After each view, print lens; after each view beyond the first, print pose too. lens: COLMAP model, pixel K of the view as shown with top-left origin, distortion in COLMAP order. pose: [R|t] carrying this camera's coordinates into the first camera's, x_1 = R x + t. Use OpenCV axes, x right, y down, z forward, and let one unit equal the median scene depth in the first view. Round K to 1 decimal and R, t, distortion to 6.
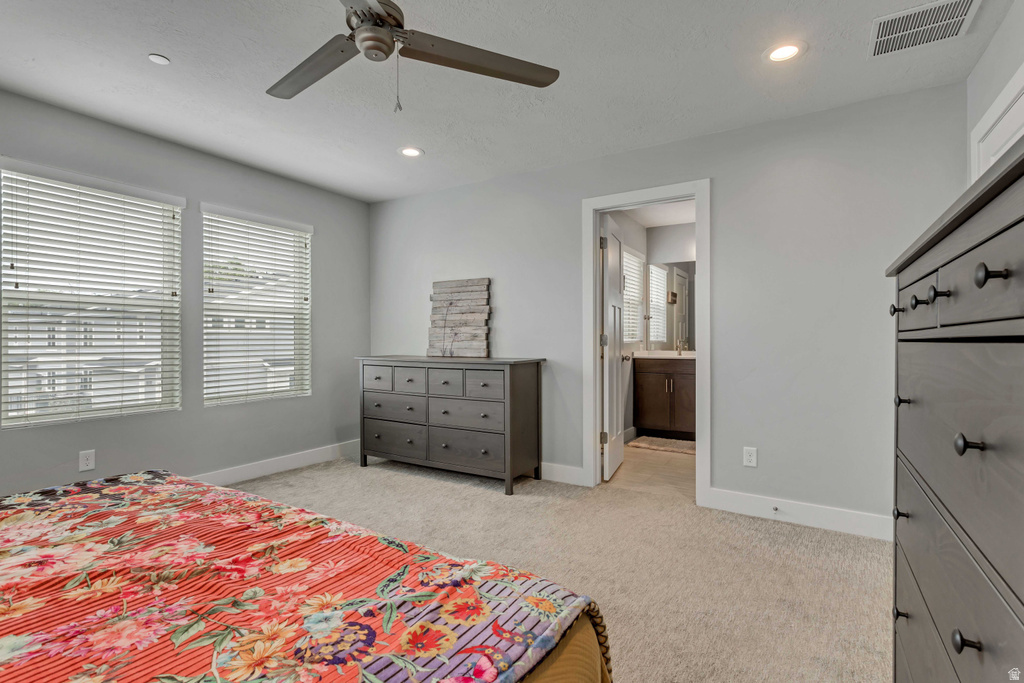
lens RADIAL K [[518.7, 0, 514.7], [0, 518.7, 335.2], [0, 0, 1]] dist [0.000878, -0.000397]
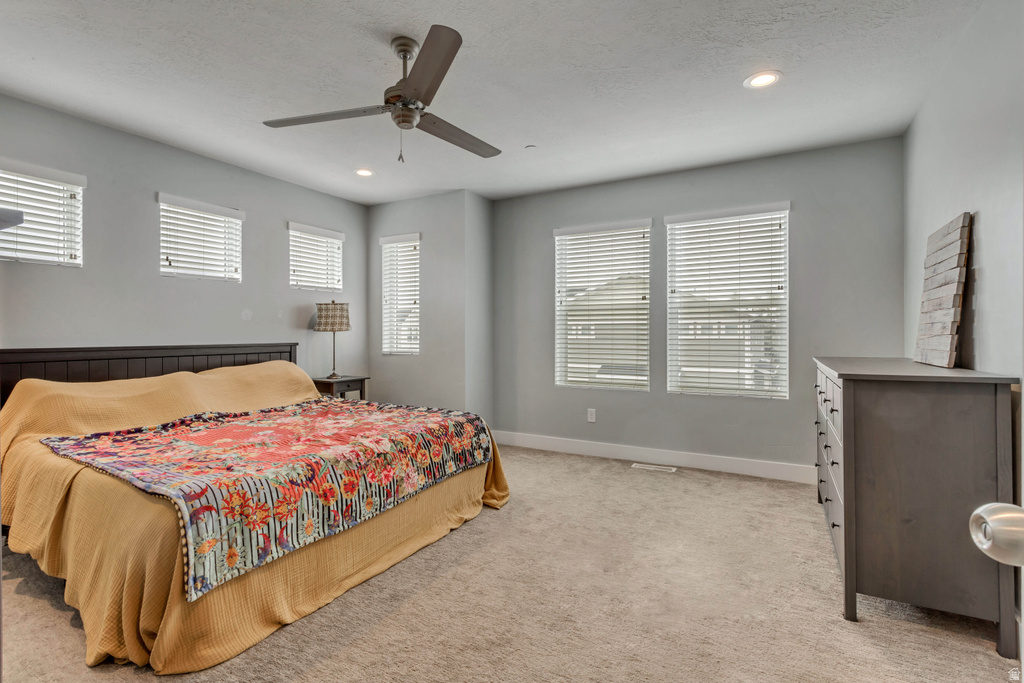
lens RADIAL K [[518.7, 0, 514.7], [0, 518.7, 335.2], [0, 0, 1]] dist [0.000878, -0.000397]
pose [[-0.026848, 0.002153, -0.999637, 0.492665], [0.011878, 0.999928, 0.001835, 0.002931], [0.999569, -0.011824, -0.026871, 0.600021]]
